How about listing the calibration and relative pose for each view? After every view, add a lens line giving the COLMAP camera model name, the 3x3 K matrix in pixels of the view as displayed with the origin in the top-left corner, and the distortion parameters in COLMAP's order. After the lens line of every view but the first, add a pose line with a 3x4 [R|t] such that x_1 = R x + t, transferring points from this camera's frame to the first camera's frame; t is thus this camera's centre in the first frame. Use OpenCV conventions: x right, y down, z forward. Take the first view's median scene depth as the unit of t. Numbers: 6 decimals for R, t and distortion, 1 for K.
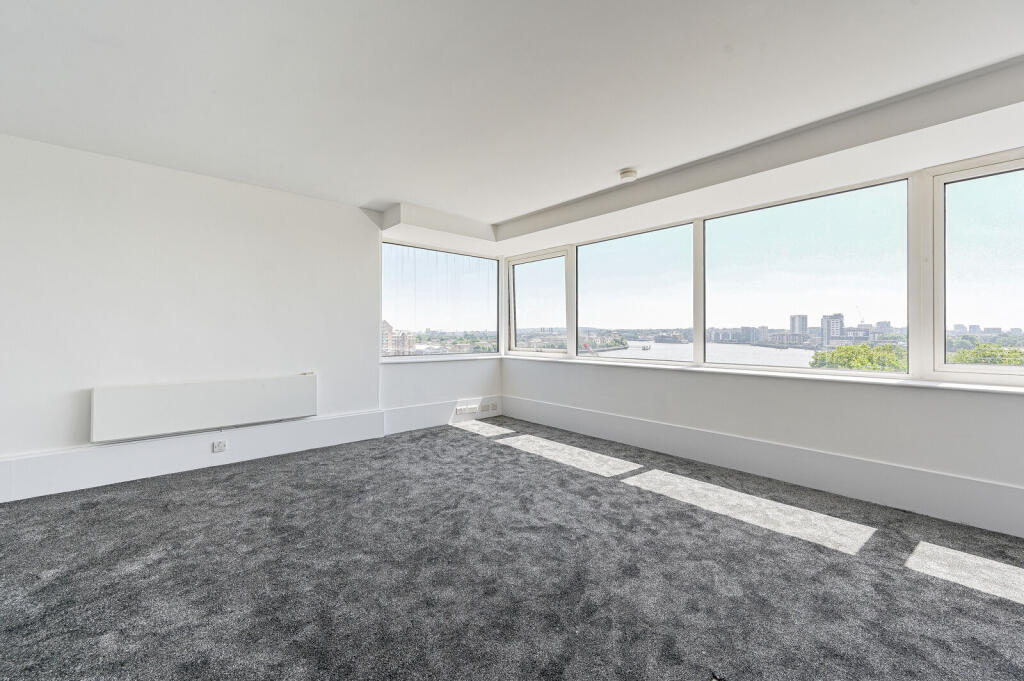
lens RADIAL K [[403.4, 0, 518.5], [0, 403.4, 333.1], [0, 0, 1]] dist [0.004517, 0.000491]
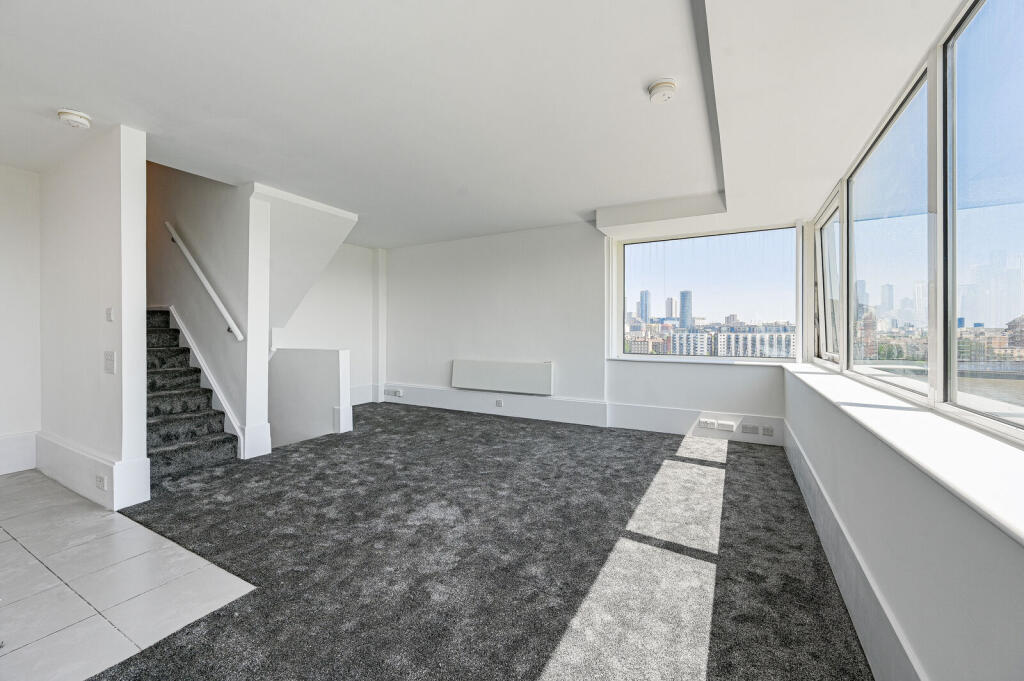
lens RADIAL K [[403.4, 0, 518.4], [0, 403.4, 334.8], [0, 0, 1]] dist [0.004517, 0.000491]
pose [[0.335368, -0.003677, -0.942080, 0.968157], [-0.000693, 0.999991, -0.004150, 0.024352], [0.942087, 0.002045, 0.335362, 0.682219]]
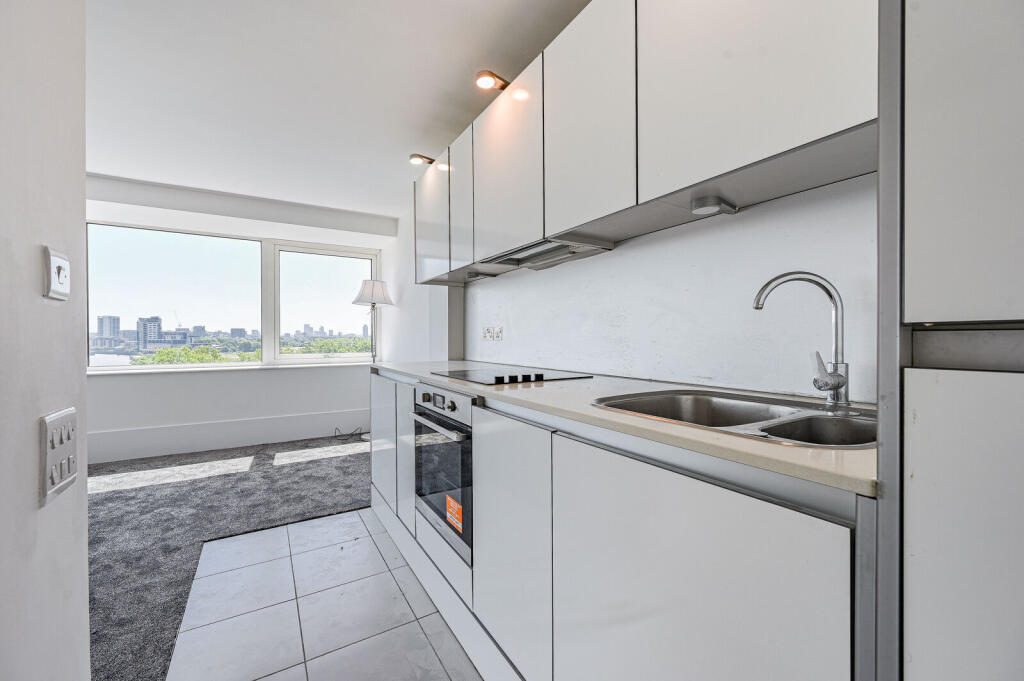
lens RADIAL K [[403.4, 0, 512.0], [0, 403.4, 339.3], [0, 0, 1]] dist [0.004517, 0.000491]
pose [[0.174525, -0.007565, 0.984624, -0.454741], [0.001423, 0.999971, 0.007430, 0.001310], [-0.984652, 0.000105, 0.174531, -0.263583]]
